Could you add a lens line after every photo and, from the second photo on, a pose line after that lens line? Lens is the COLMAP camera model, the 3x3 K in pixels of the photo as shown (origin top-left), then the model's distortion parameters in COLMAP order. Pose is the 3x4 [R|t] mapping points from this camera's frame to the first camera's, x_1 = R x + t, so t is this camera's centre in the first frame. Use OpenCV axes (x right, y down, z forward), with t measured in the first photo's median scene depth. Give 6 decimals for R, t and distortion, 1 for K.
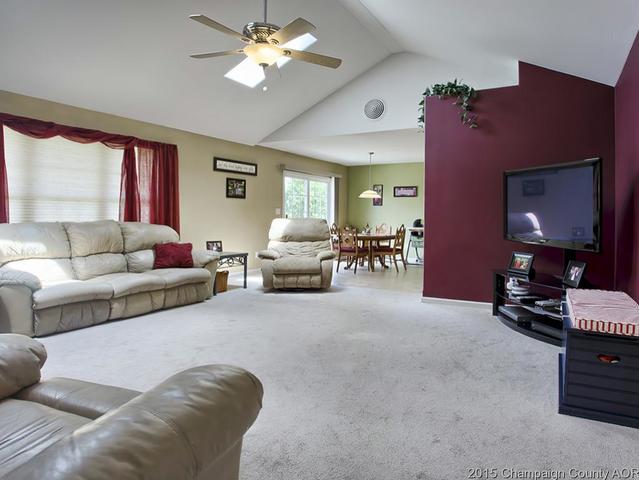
lens RADIAL K [[381.2, 0, 318.9], [0, 381.2, 238.6], [0, 0, 1]] dist [-0.041838, 0.004705]
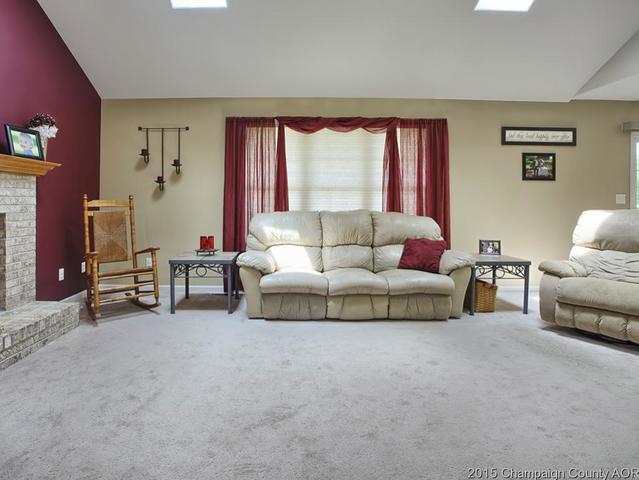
lens RADIAL K [[381.2, 0, 339.8], [0, 381.2, 211.2], [0, 0, 1]] dist [-0.041838, 0.004705]
pose [[0.580346, 0.010949, -0.814296, 0.172650], [-0.050461, 0.998472, -0.022538, -0.020416], [0.812805, 0.054170, 0.580011, 0.384738]]
